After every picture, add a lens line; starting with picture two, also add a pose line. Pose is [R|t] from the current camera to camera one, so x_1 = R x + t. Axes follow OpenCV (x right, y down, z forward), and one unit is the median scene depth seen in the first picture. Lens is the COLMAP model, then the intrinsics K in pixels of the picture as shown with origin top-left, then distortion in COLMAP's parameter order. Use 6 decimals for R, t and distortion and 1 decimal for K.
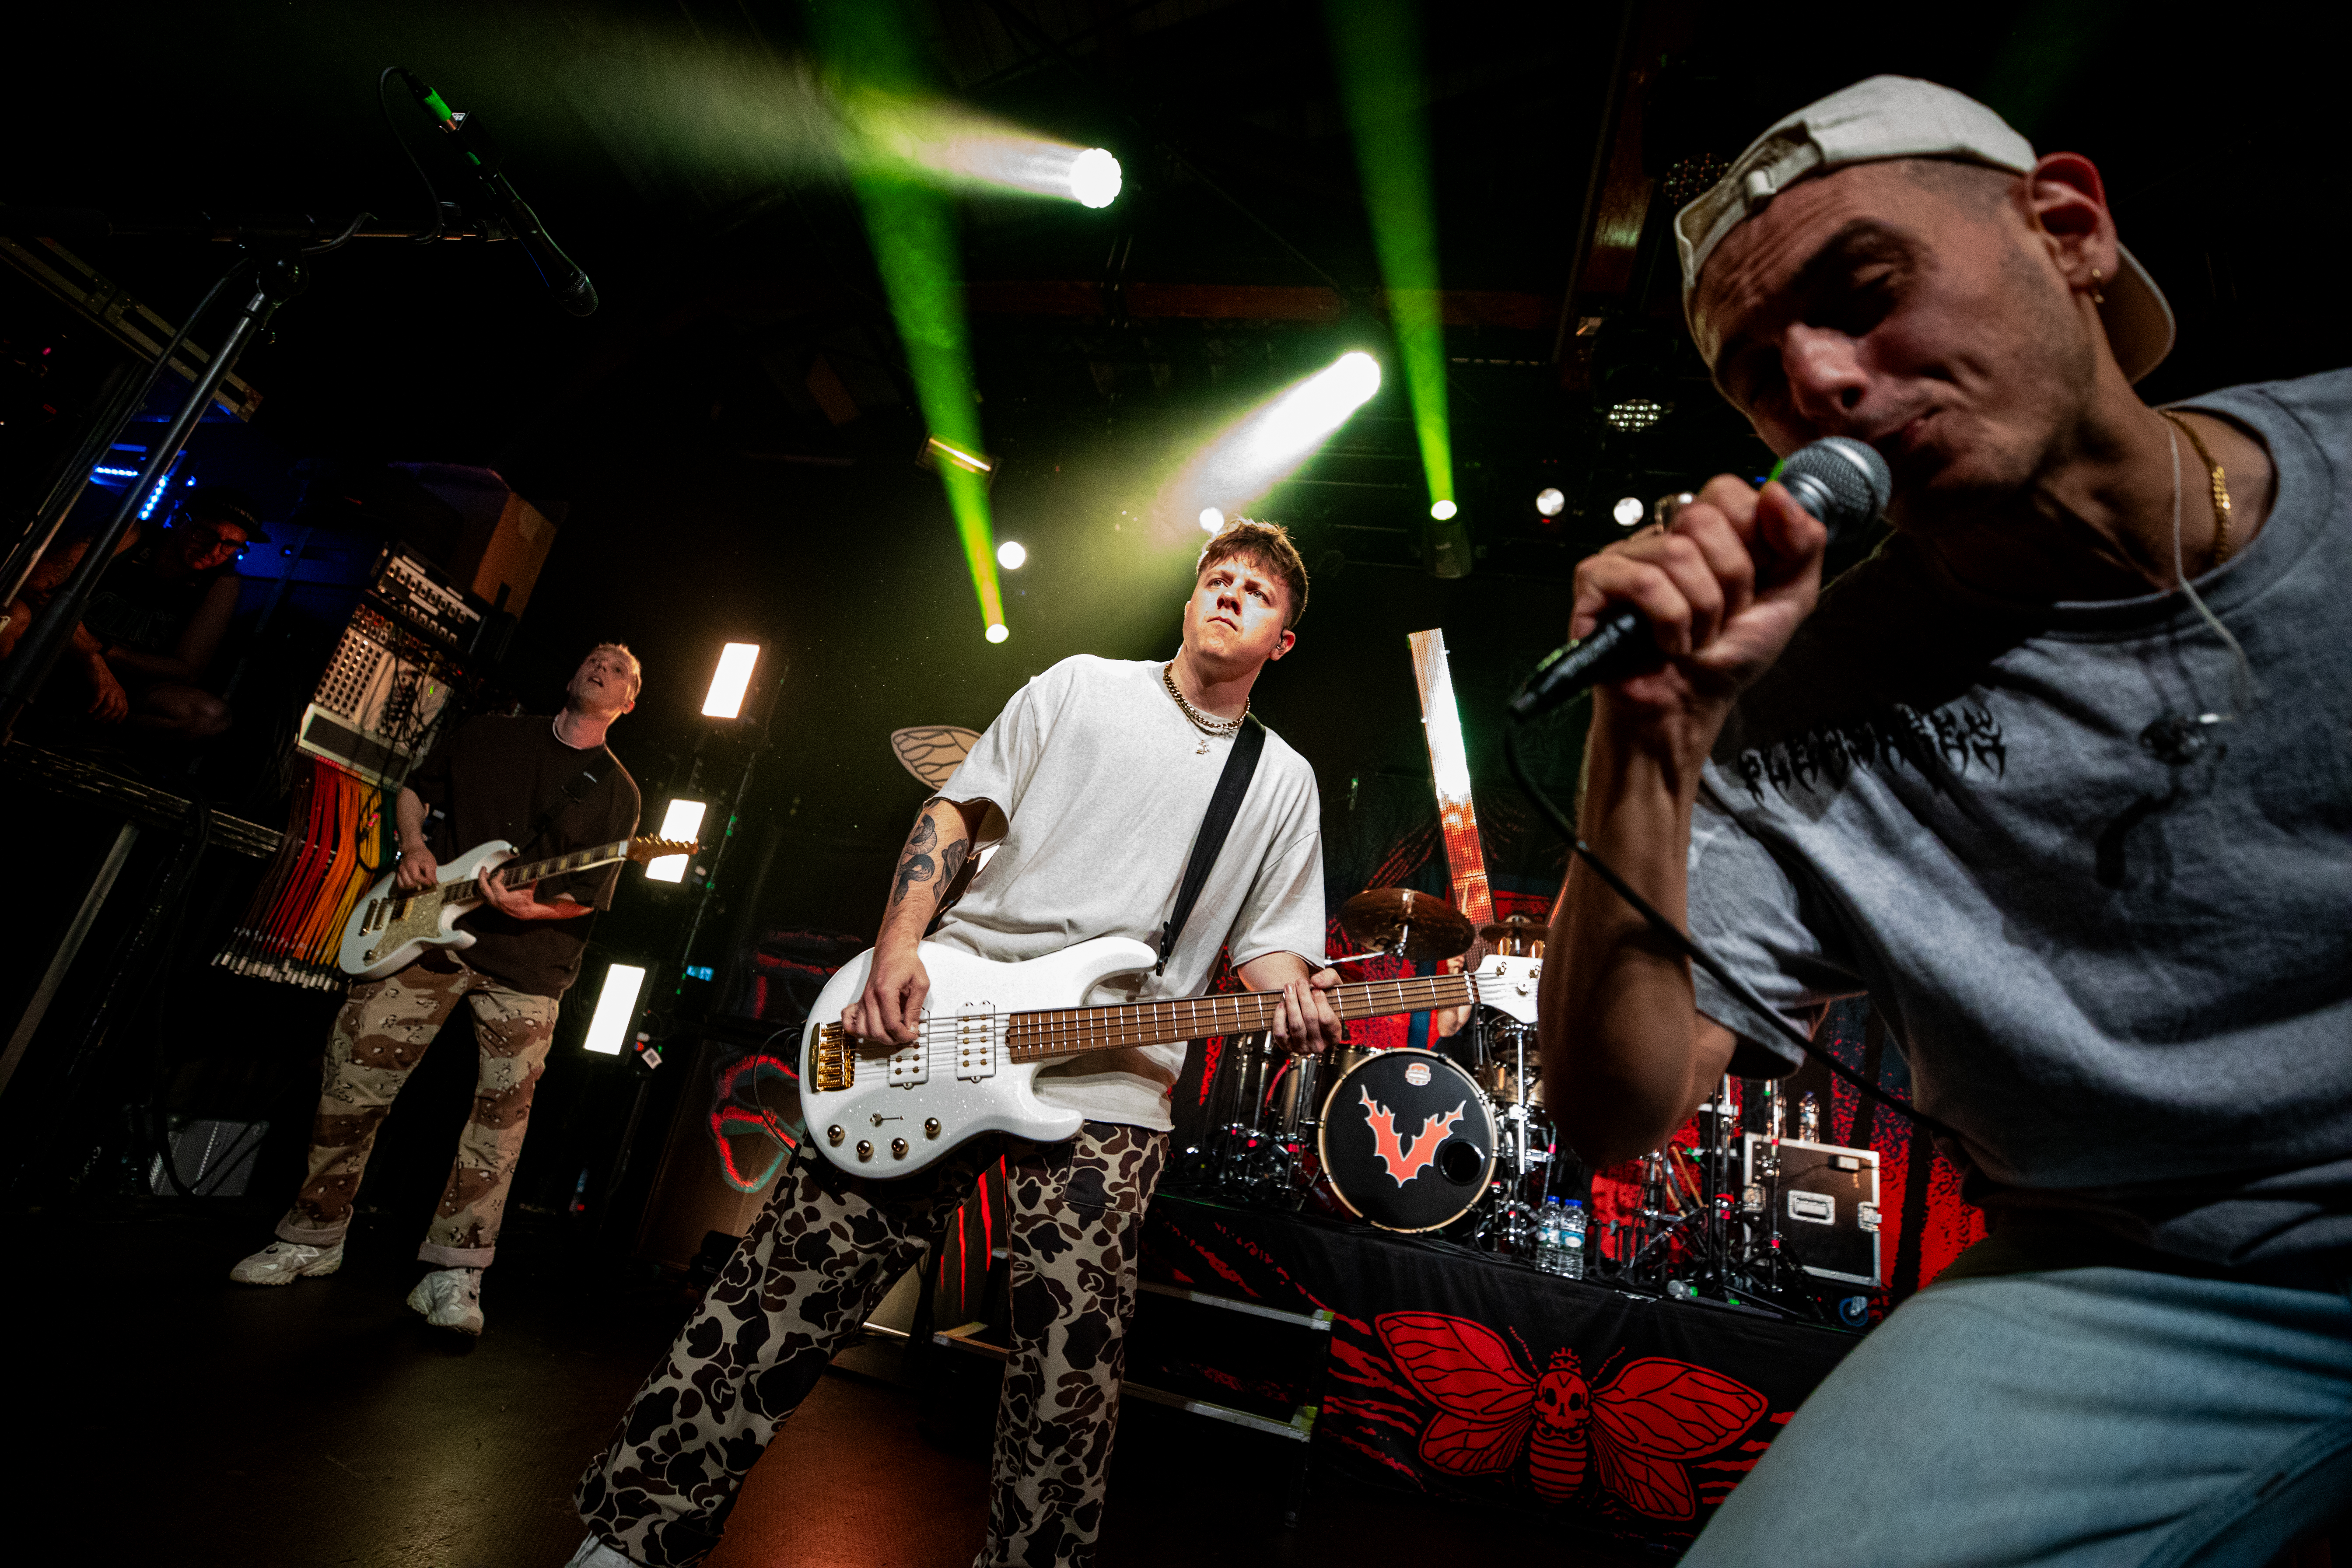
lens RADIAL K [[1067.0, 0, 1176.0], [0, 1067.0, 784.0], [0, 0, 1]] dist [-0.049209, 0.014841]
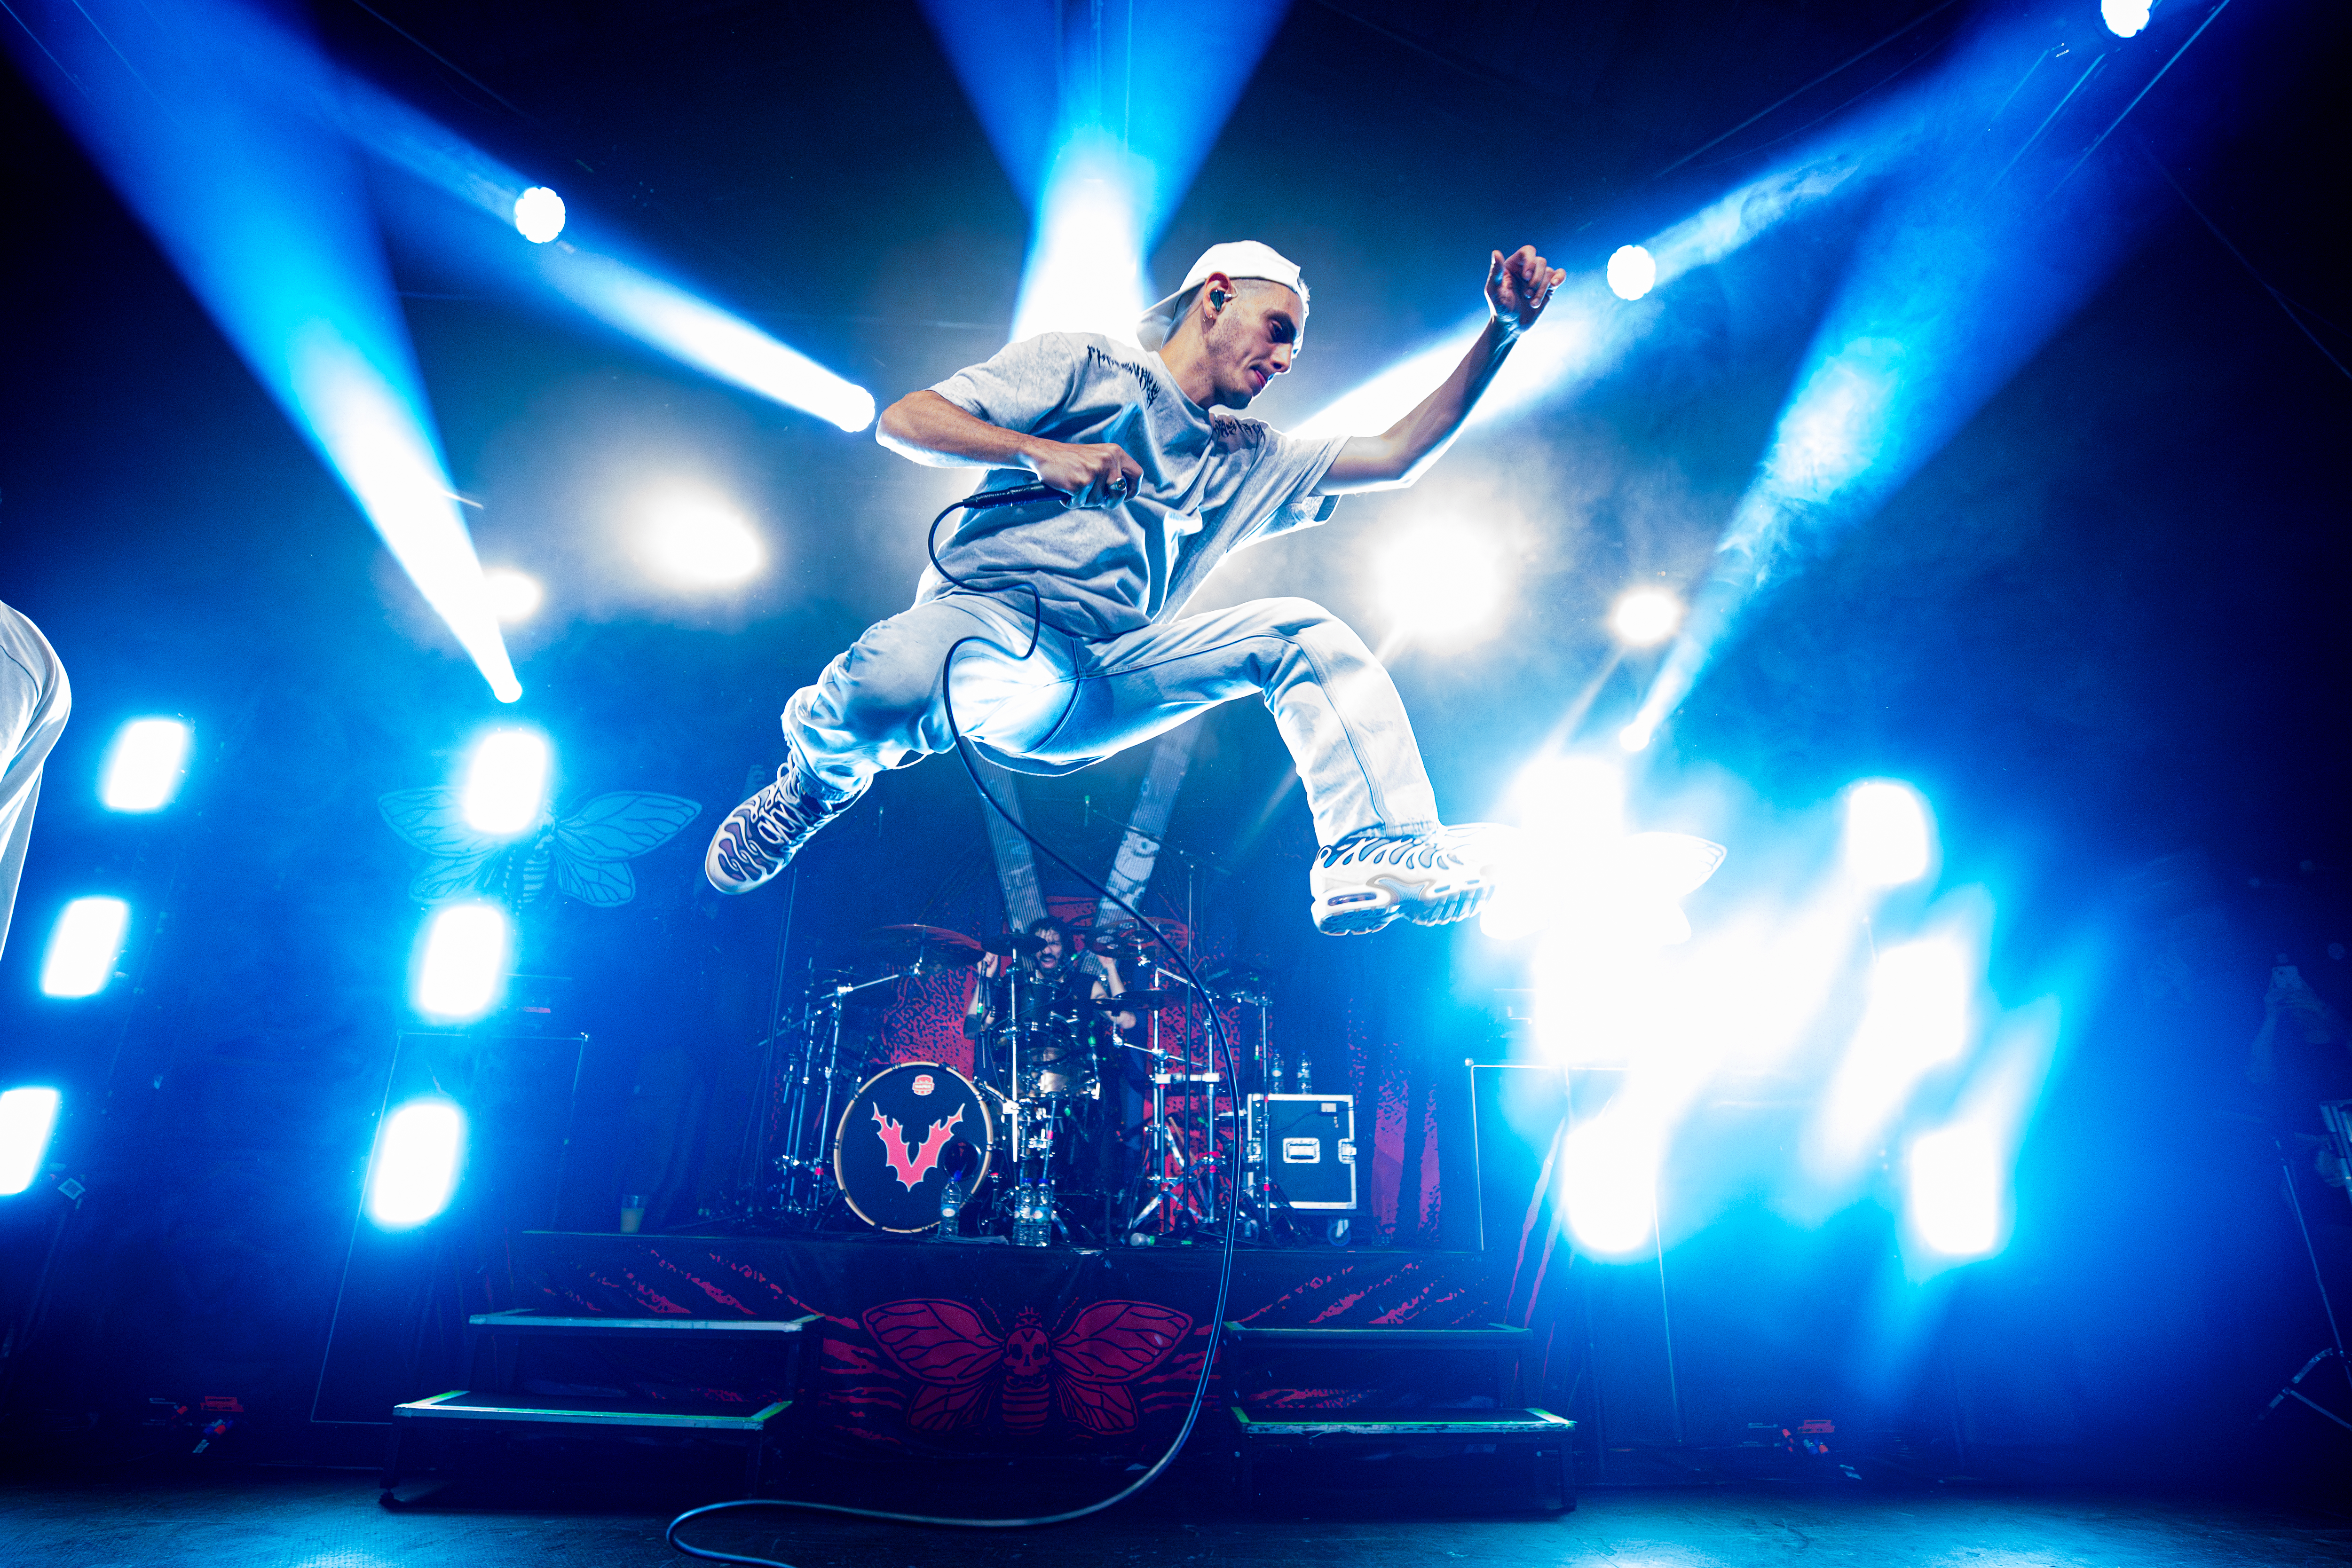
lens RADIAL K [[1138.1, 0, 1168.1], [0, 1138.1, 811.9], [0, 0, 1]] dist [-0.026952, 0.000565]
pose [[0.958891, -0.085194, 0.270686, 0.212077], [0.077510, 0.996230, 0.038975, -0.034136], [-0.272985, -0.016392, 0.961879, -0.206468]]
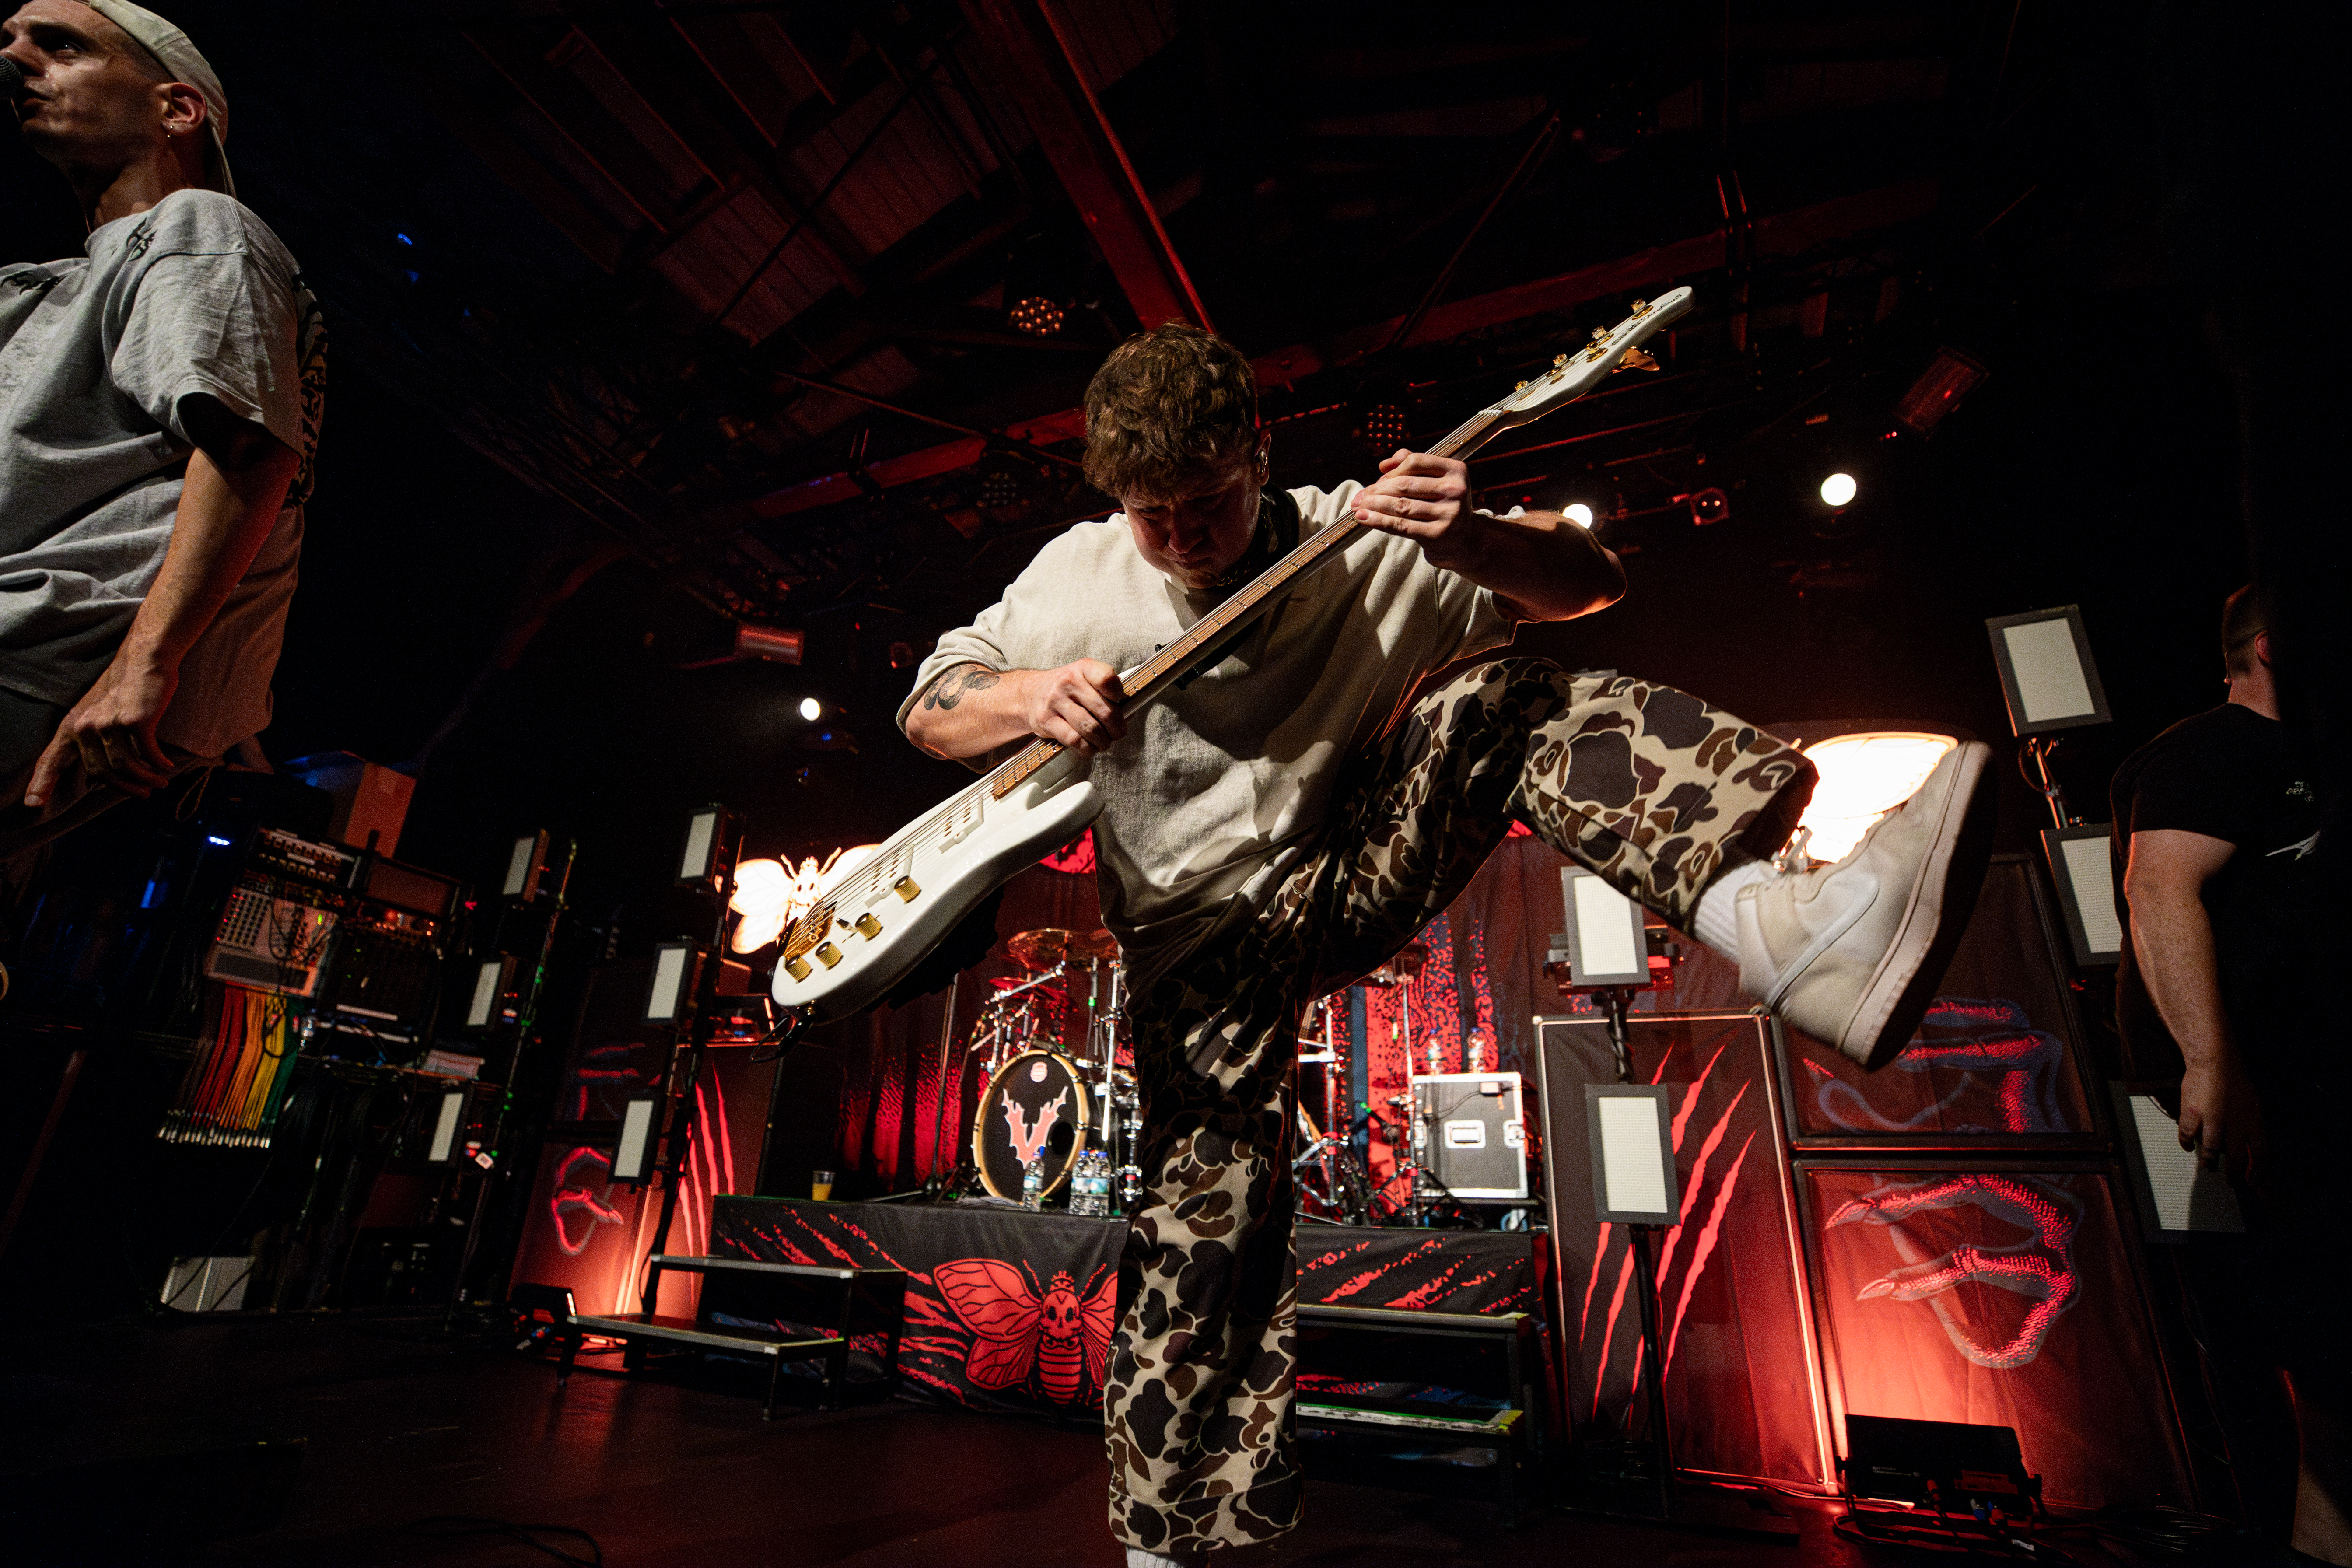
lens RADIAL K [[1067.0, 0, 1176.0], [0, 1067.0, 784.0], [0, 0, 1]] dist [-0.049209, 0.014841]
pose [[0.962713, -0.222231, -0.154266, 0.749843], [0.209607, 0.973259, -0.093973, 0.123324], [0.171025, 0.058134, 0.983550, -0.192559]]
